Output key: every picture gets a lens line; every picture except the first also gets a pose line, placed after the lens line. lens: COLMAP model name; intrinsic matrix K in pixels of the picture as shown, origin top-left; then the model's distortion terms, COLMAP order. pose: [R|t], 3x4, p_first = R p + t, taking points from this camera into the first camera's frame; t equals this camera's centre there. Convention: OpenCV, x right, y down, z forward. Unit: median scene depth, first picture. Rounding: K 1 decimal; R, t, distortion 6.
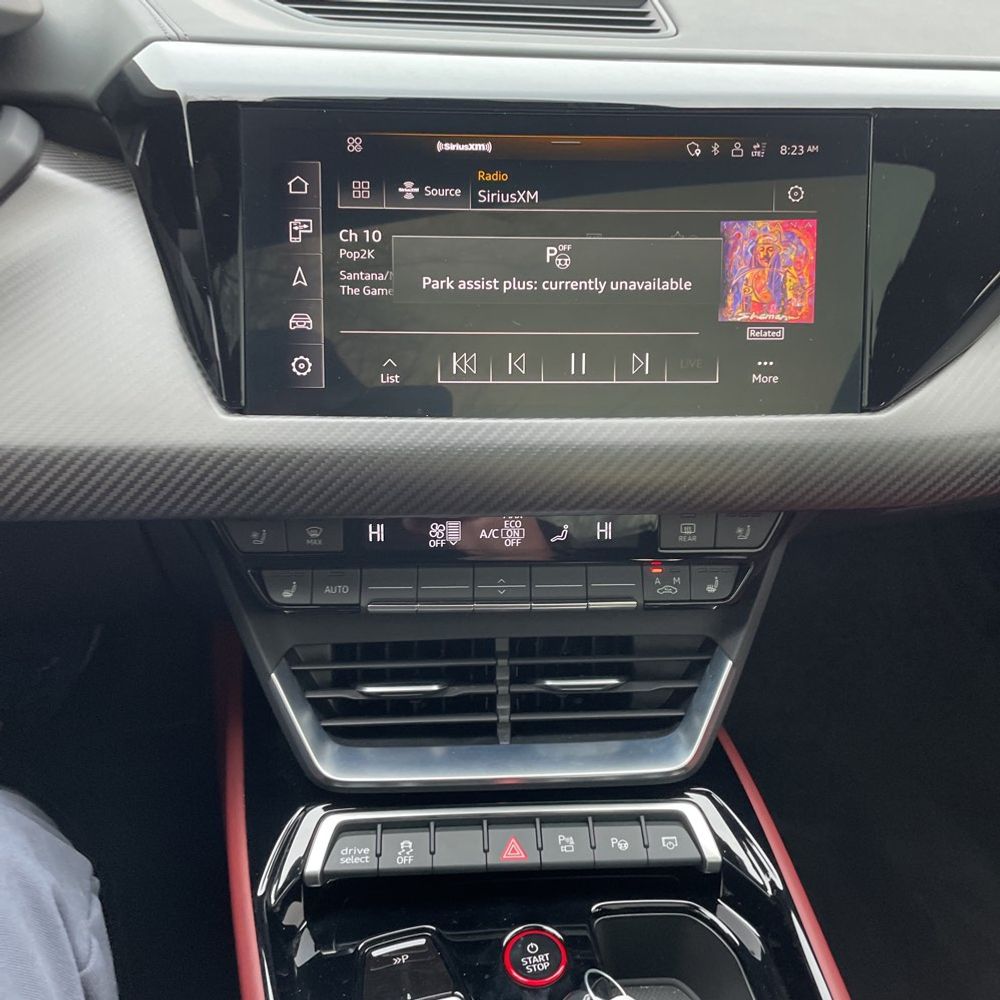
lens RADIAL K [[1005.4, 0, 503.7], [0, 1005.4, 509.6], [0, 0, 1]] dist [0.123108, -0.176814]
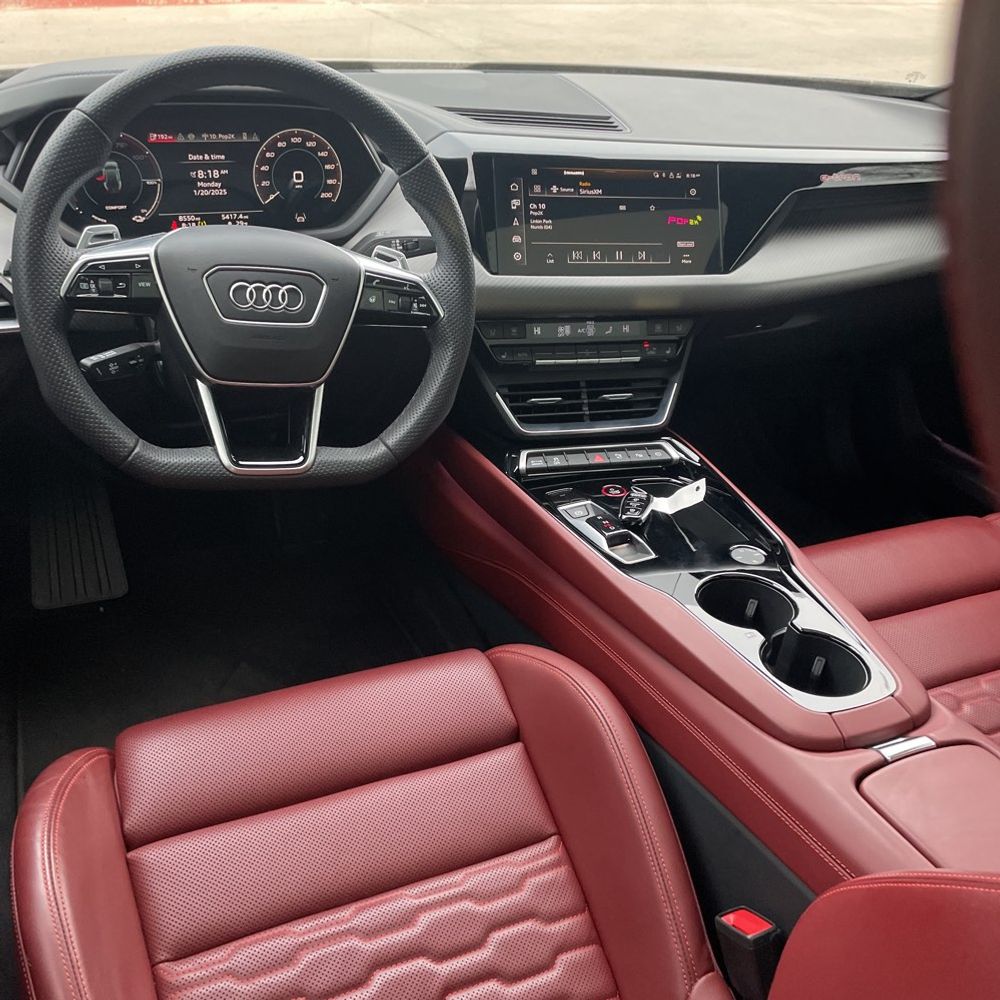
lens RADIAL K [[1005.4, 0, 503.7], [0, 1005.4, 509.6], [0, 0, 1]] dist [0.123108, -0.176814]
pose [[0.977949, -0.054057, 0.201729, -0.718943], [0.067537, 0.995878, -0.060544, 0.594997], [-0.197625, 0.072833, 0.977568, -1.331623]]
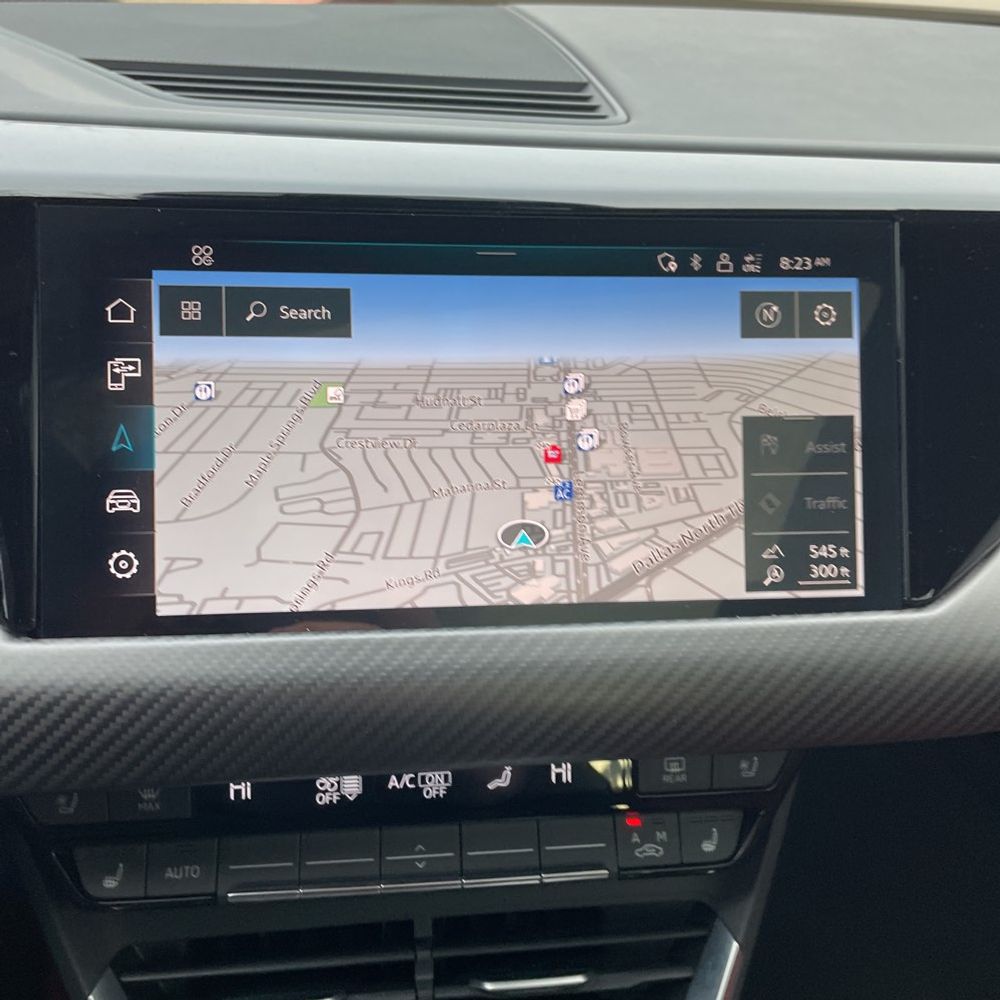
lens RADIAL K [[968.4, 0, 496.6], [0, 968.4, 518.3], [0, 0, 1]] dist [0.041856, -0.018144]
pose [[0.997977, -0.017134, 0.061224, 0.014042], [0.021291, 0.997465, -0.067899, -0.114862], [-0.059906, 0.069065, 0.995812, 0.297758]]
